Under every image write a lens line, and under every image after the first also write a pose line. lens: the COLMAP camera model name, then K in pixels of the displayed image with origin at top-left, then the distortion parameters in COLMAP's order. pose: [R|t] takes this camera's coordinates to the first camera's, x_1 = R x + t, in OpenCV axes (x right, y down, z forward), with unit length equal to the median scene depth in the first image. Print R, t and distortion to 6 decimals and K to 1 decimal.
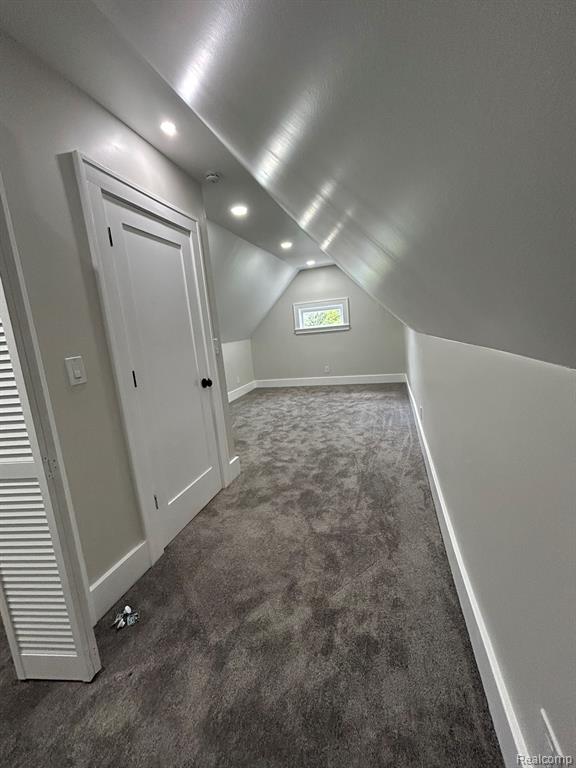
lens RADIAL K [[310.1, 0, 288.7], [0, 310.1, 382.3], [0, 0, 1]] dist [-0.000121, 0.000837]
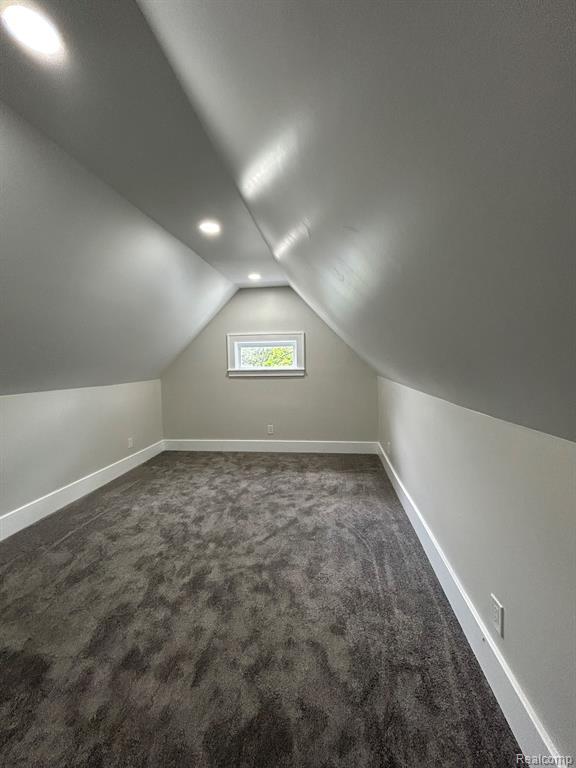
lens RADIAL K [[310.1, 0, 287.4], [0, 310.1, 383.1], [0, 0, 1]] dist [-0.000121, 0.000837]
pose [[0.983174, 0.062797, 0.171540, 0.044593], [-0.043685, 0.992634, -0.113005, -0.087951], [-0.177373, 0.103610, 0.978675, 0.385763]]
